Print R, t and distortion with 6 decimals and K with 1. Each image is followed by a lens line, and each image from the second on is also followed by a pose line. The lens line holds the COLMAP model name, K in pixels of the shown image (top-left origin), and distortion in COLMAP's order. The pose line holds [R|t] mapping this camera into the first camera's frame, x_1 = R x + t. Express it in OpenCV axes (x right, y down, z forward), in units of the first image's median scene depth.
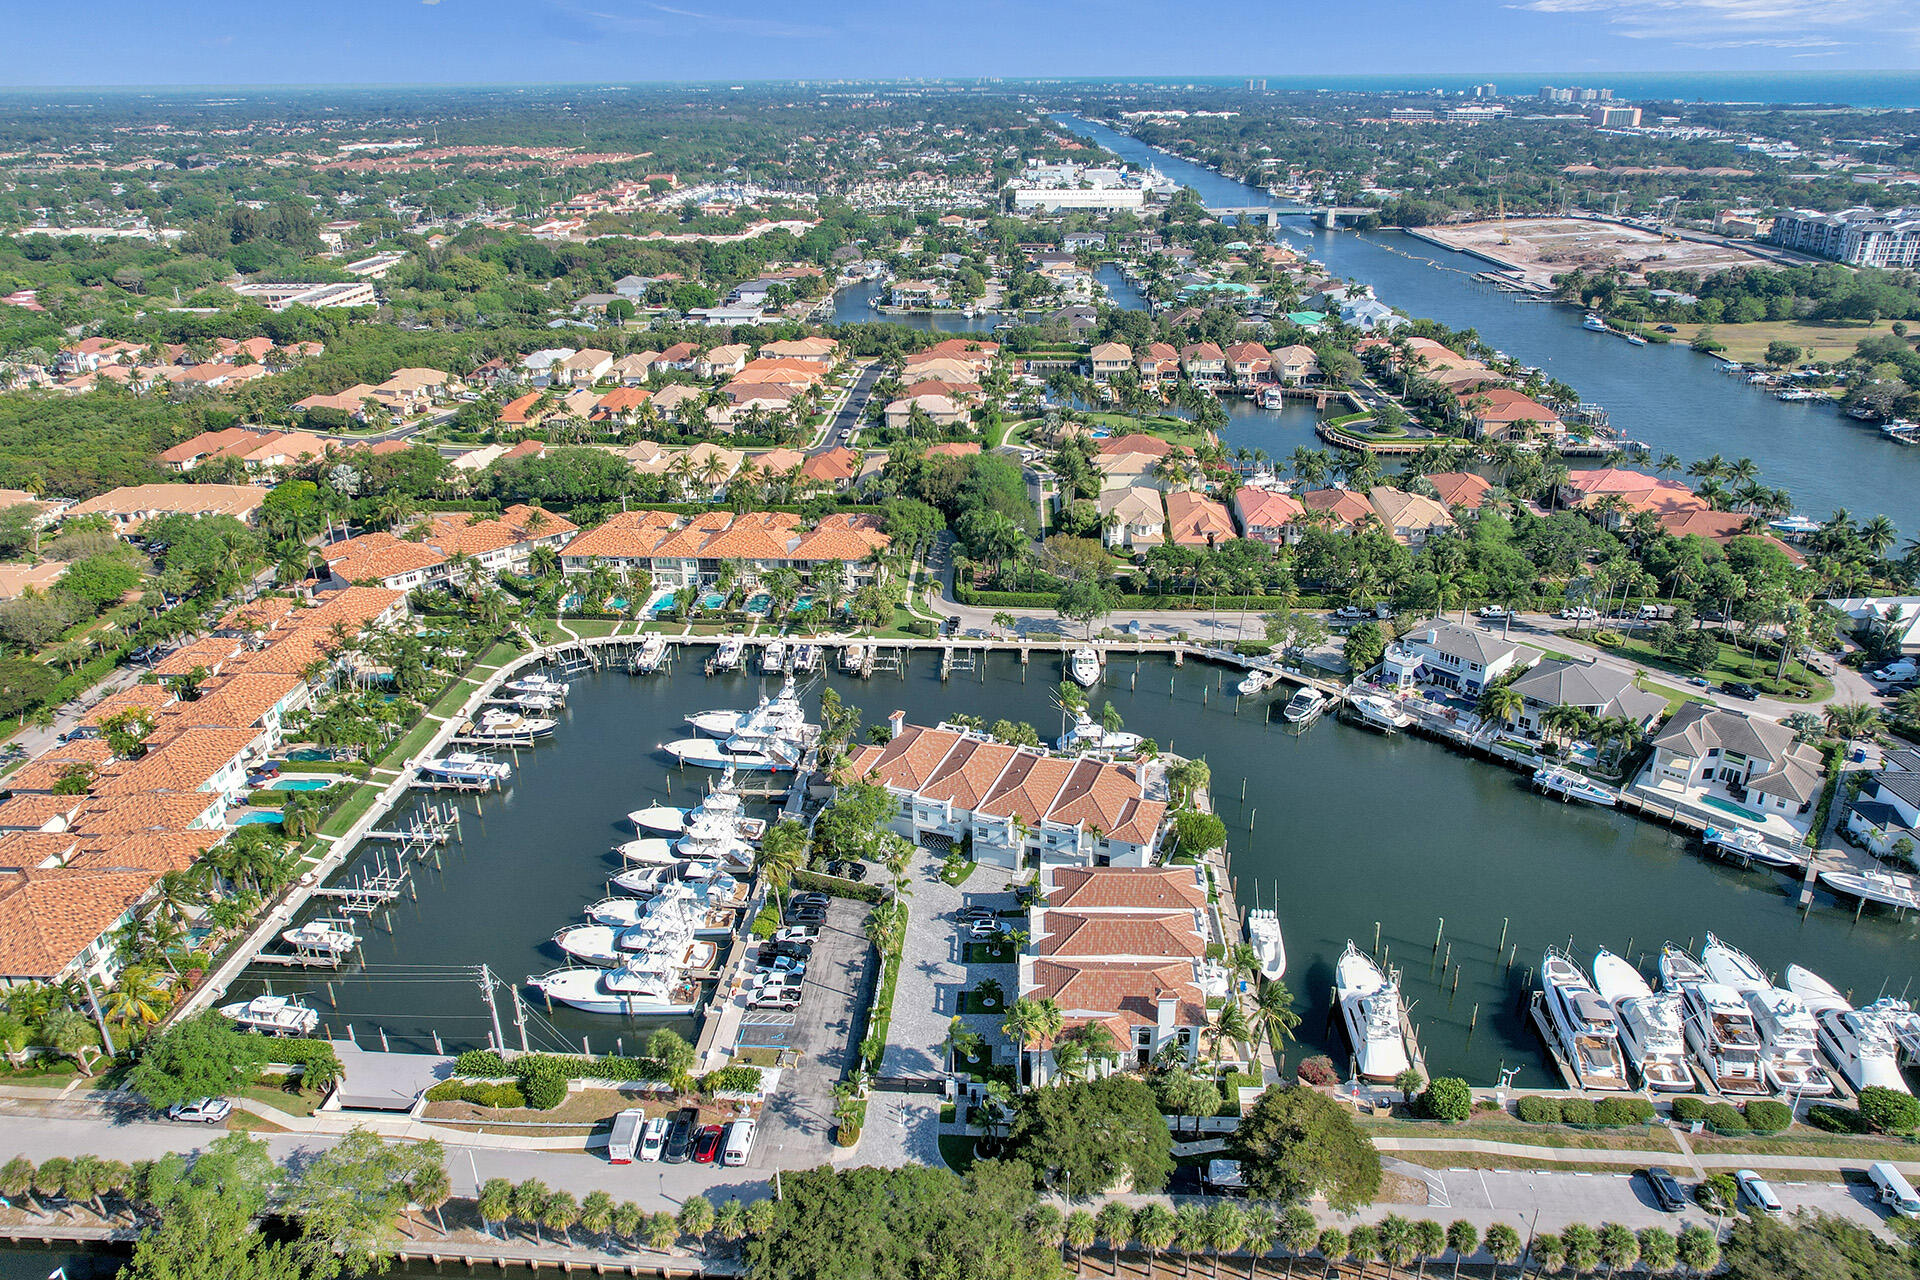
lens RADIAL K [[1291.5, 0, 965.4], [0, 1291.5, 631.3], [0, 0, 1]] dist [-0.073737, 0.058688]
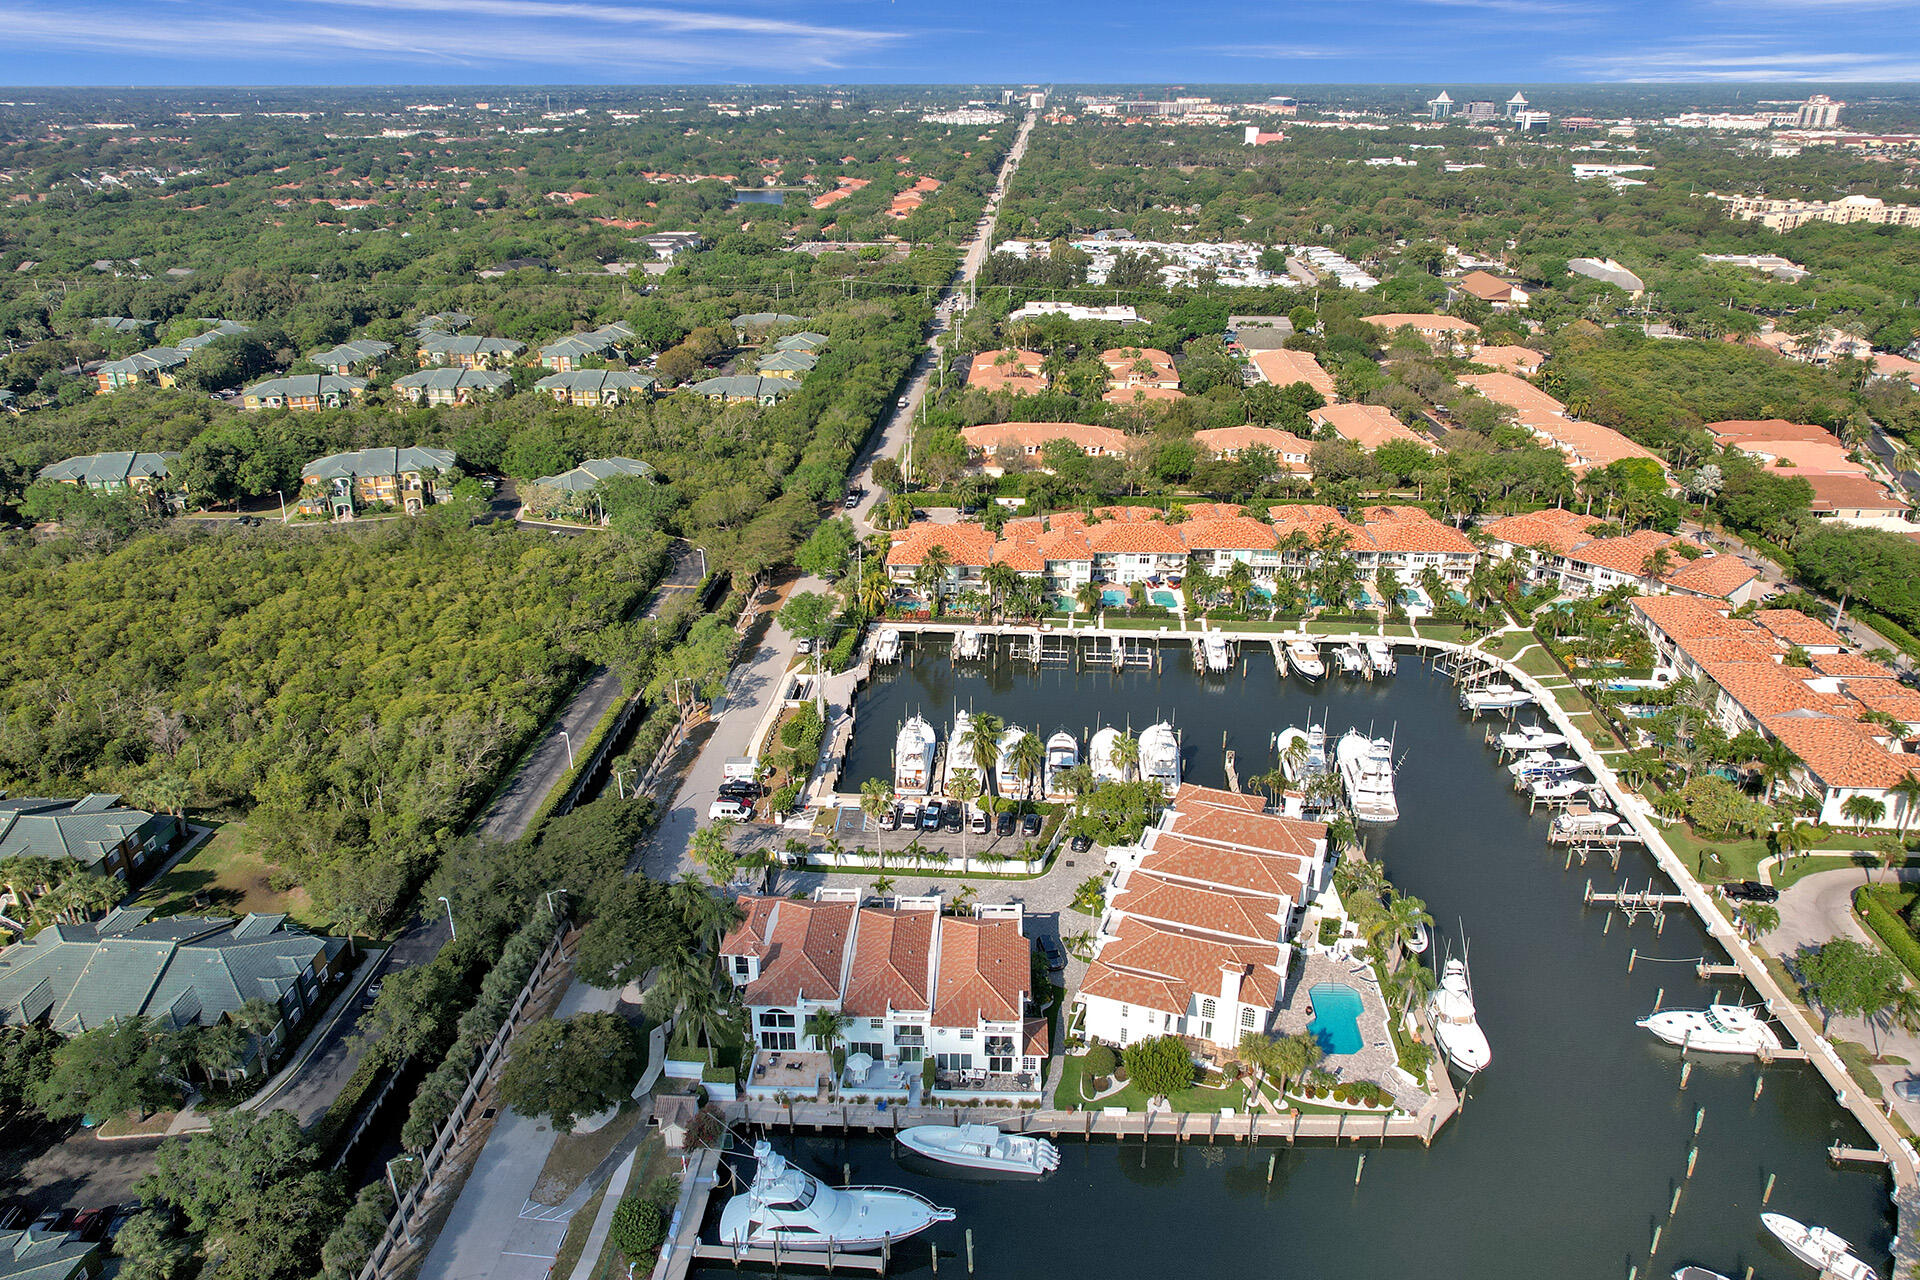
lens RADIAL K [[1321.2, 0, 965.8], [0, 1321.2, 635.2], [0, 0, 1]] dist [-0.074267, 0.060192]
pose [[0.007736, 0.405702, -0.913973, 0.674634], [-0.402170, 0.838084, 0.368612, -0.247440], [0.915532, 0.364721, 0.169645, 0.604248]]
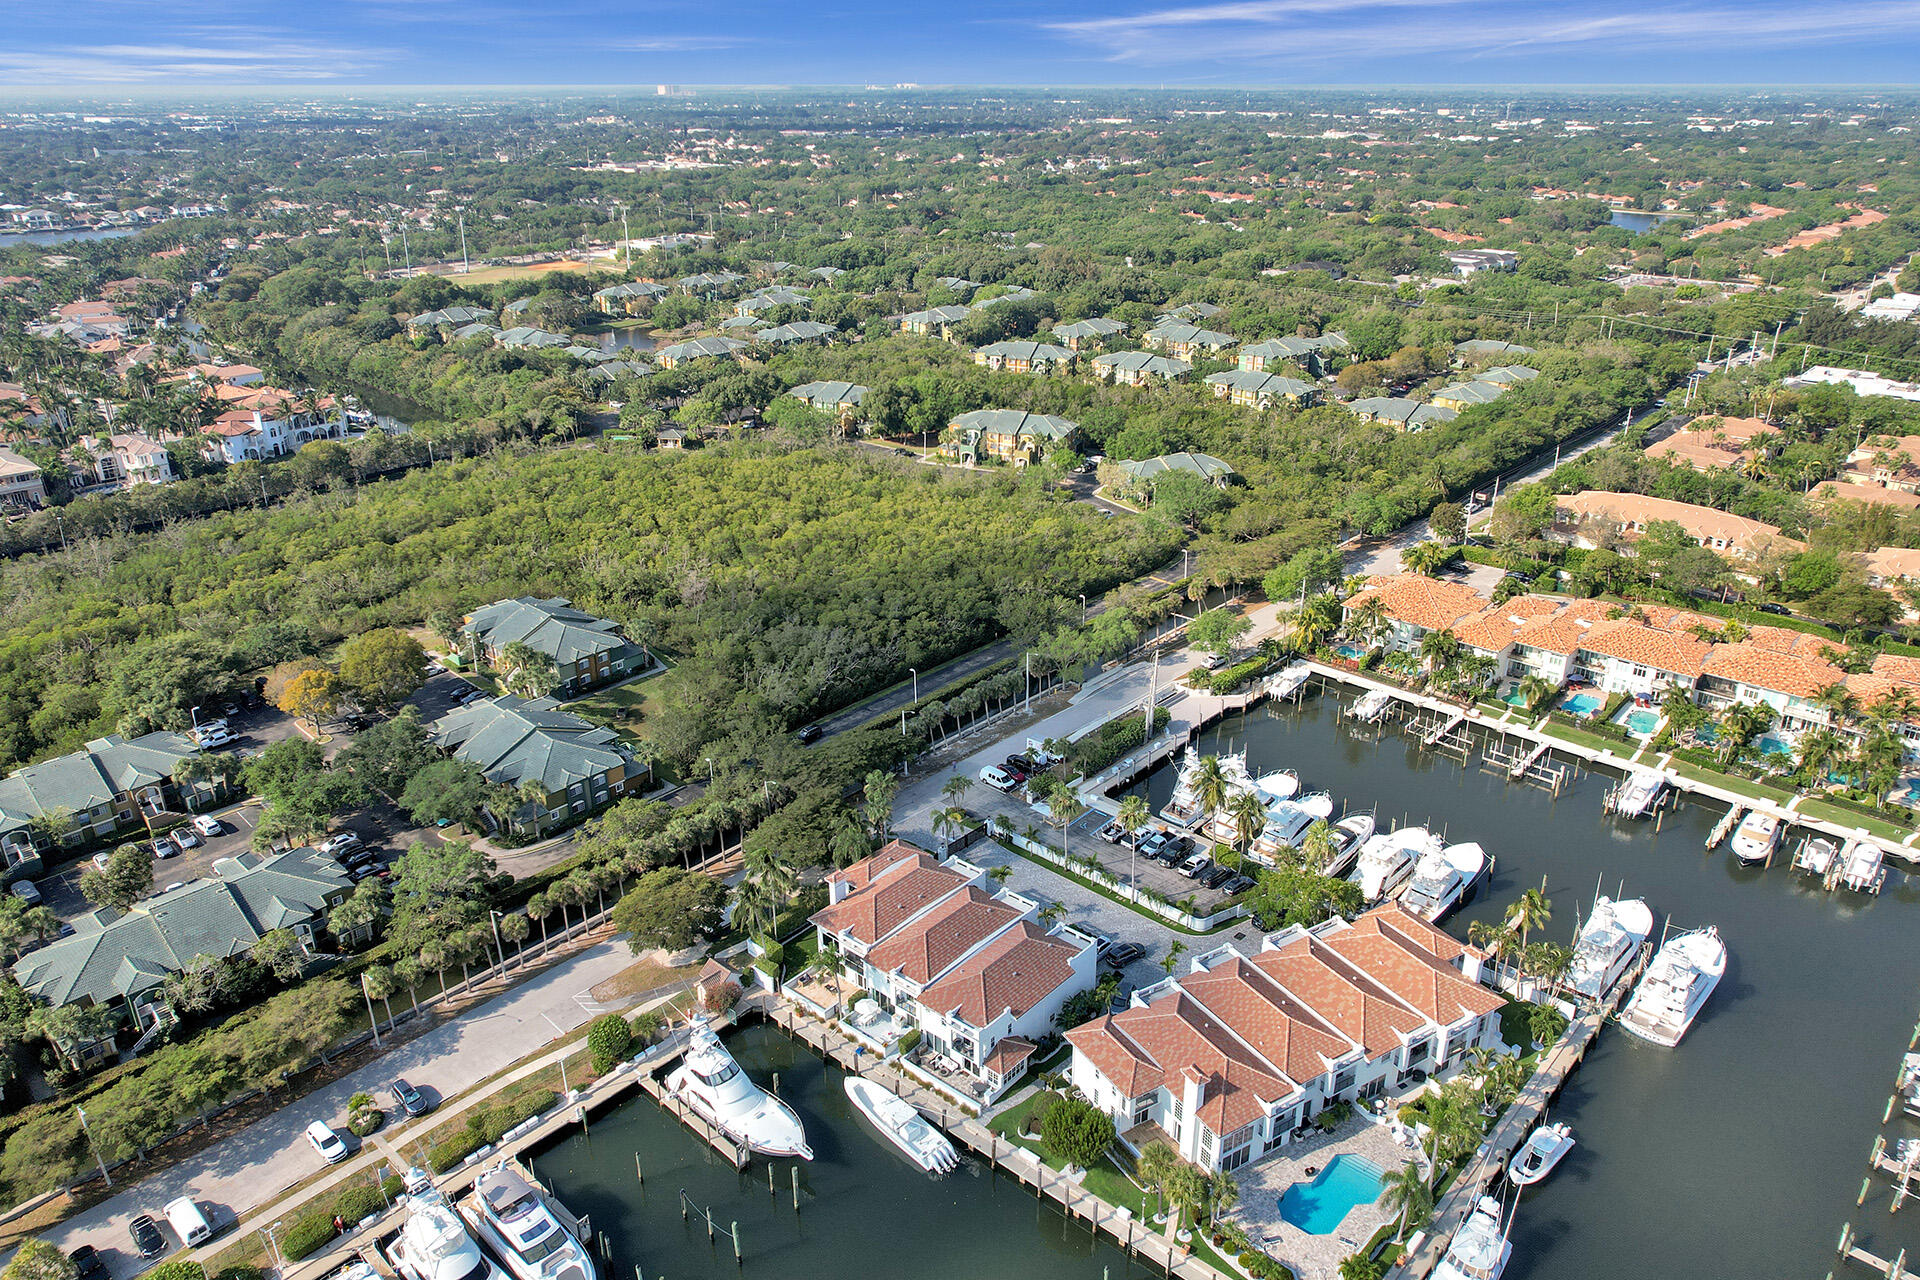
lens RADIAL K [[1320.3, 0, 969.8], [0, 1320.3, 616.6], [0, 0, 1]] dist [-0.075952, 0.064314]
pose [[-0.621758, 0.310259, -0.719136, 0.570236], [-0.304198, 0.750442, 0.586772, -0.404101], [0.721721, 0.583589, -0.372213, 0.936069]]
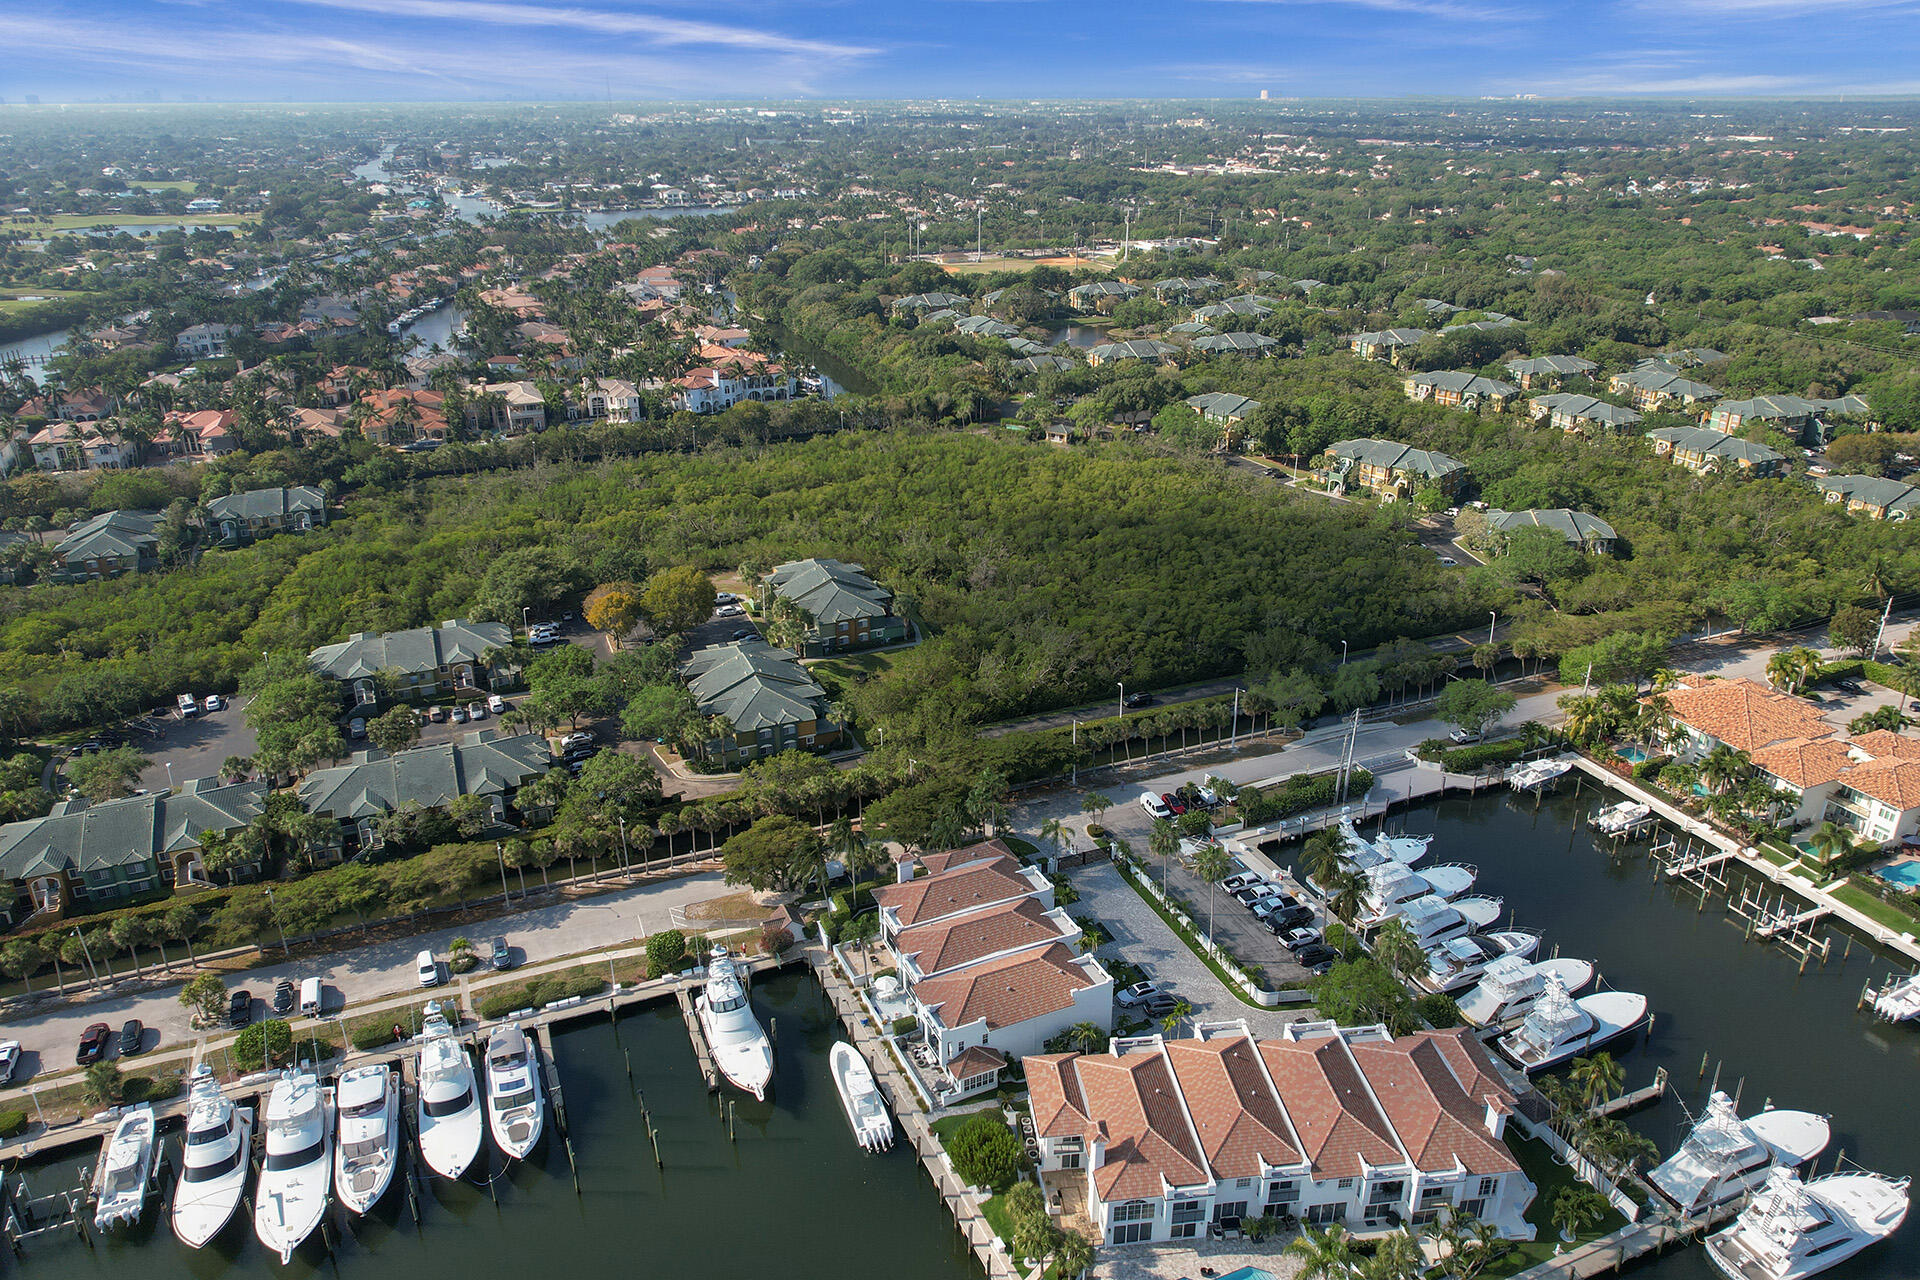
lens RADIAL K [[1320.3, 0, 969.8], [0, 1320.3, 616.6], [0, 0, 1]] dist [-0.075952, 0.064314]
pose [[-0.891061, 0.183274, -0.415236, 0.381177], [-0.170275, 0.713054, 0.680118, -0.472397], [0.420734, 0.676730, -0.604168, 1.086075]]
